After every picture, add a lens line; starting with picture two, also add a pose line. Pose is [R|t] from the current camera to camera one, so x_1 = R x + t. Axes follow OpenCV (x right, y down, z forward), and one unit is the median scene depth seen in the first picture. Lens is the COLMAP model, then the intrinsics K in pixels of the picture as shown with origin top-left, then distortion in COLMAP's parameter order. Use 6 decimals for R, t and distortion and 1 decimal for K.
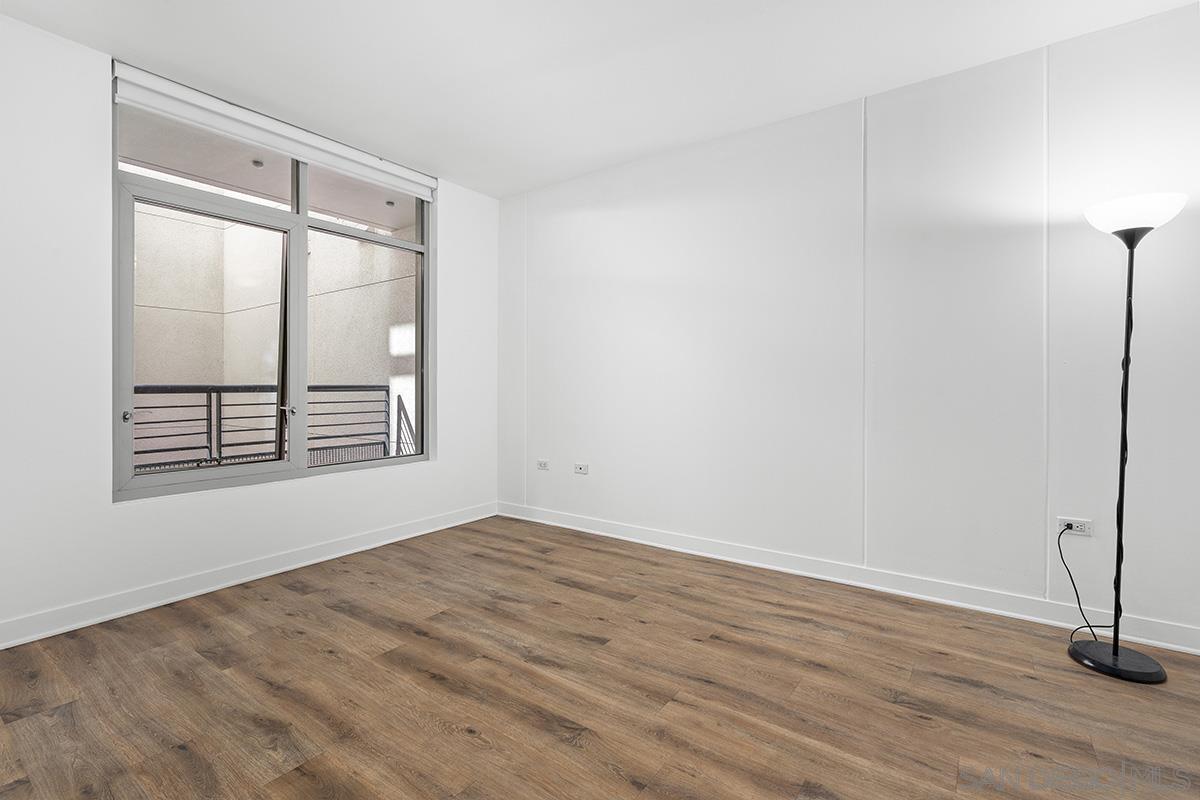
lens RADIAL K [[540.6, 0, 588.7], [0, 540.6, 398.7], [0, 0, 1]] dist [-0.009996, 0.003125]
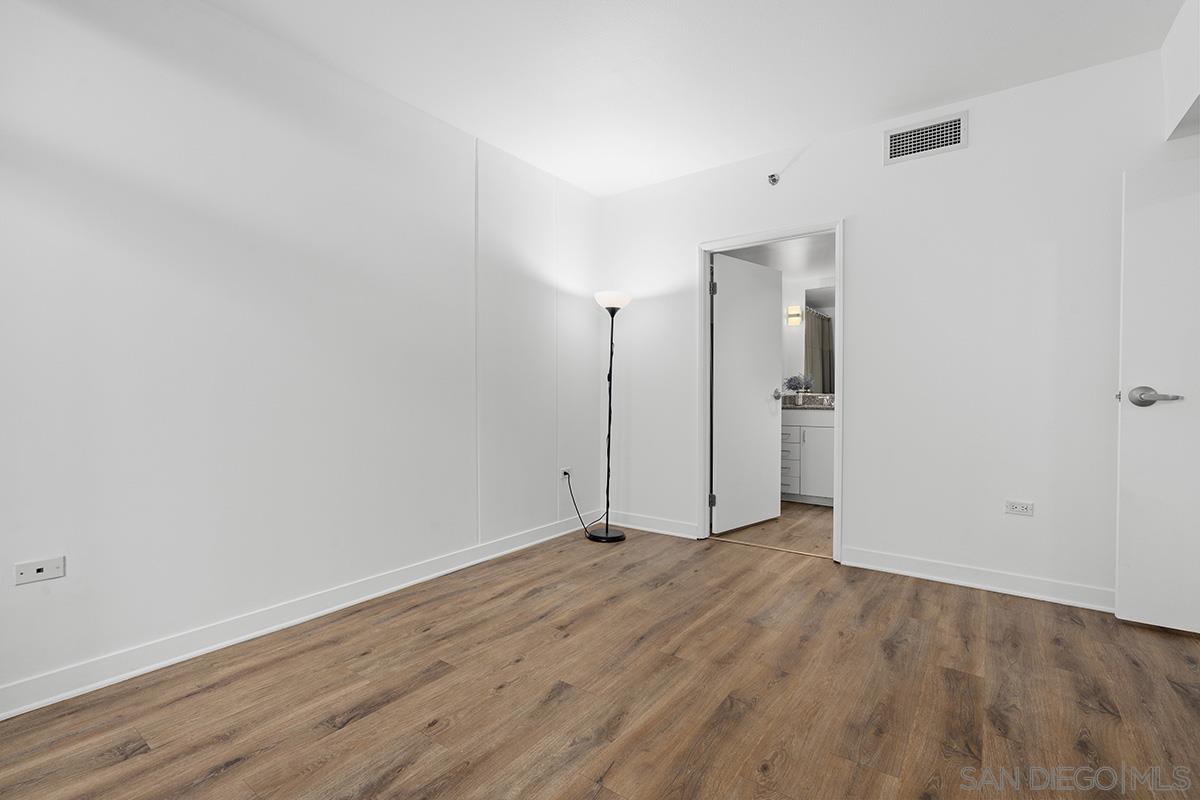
lens RADIAL K [[540.6, 0, 600.3], [0, 540.6, 398.8], [0, 0, 1]] dist [-0.009996, 0.003125]
pose [[-0.006416, -0.012387, 0.999903, -0.714525], [0.023900, 0.999636, 0.012537, -0.011077], [-0.999694, 0.023978, -0.006117, 0.816092]]
